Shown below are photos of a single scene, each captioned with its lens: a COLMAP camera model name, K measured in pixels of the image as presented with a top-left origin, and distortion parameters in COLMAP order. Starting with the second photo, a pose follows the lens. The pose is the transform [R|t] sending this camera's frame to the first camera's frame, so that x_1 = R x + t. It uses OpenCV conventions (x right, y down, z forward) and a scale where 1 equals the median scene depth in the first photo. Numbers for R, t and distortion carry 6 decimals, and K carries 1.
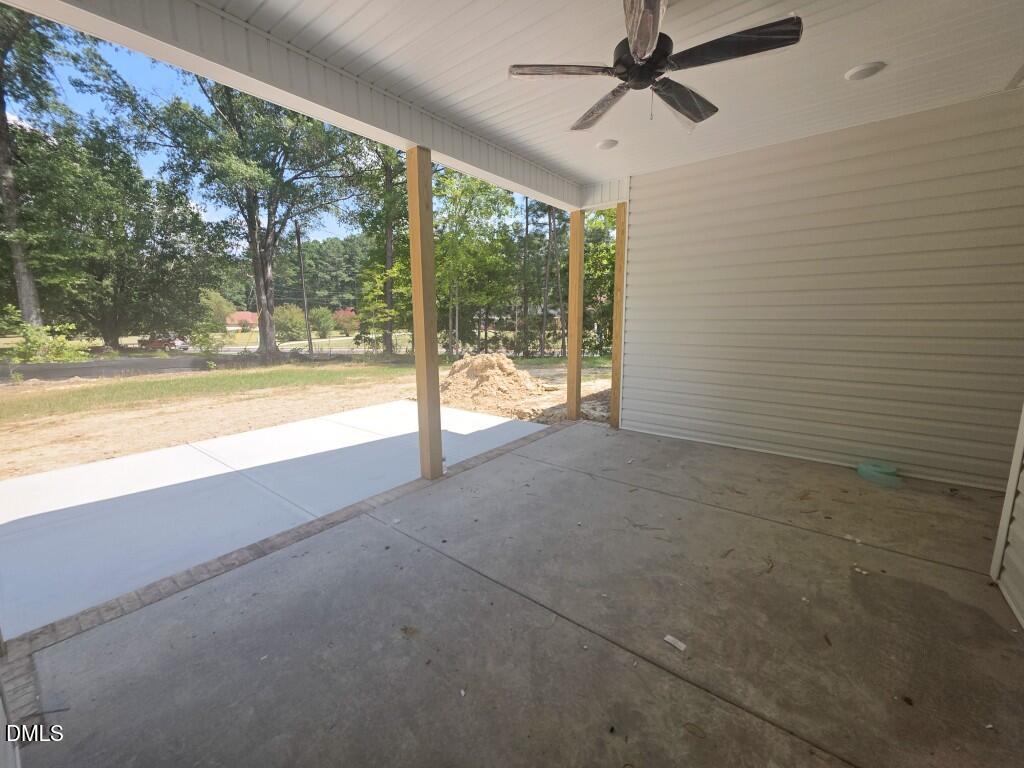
lens RADIAL K [[408.9, 0, 515.4], [0, 408.9, 379.5], [0, 0, 1]] dist [0.003388, -0.000815]
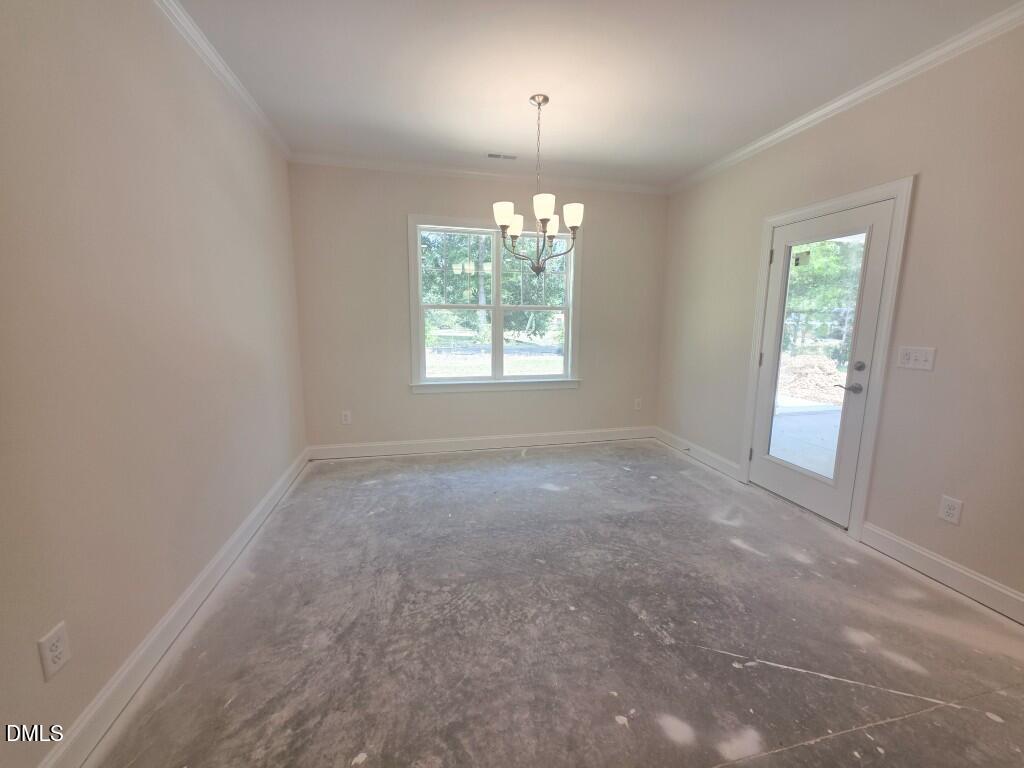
lens RADIAL K [[408.9, 0, 515.4], [0, 408.9, 379.5], [0, 0, 1]] dist [0.003388, -0.000815]
pose [[0.780931, 0.104552, -0.615804, 0.002663], [-0.108215, 0.993629, 0.031466, 0.023825], [0.615171, 0.042066, 0.787270, -0.176830]]
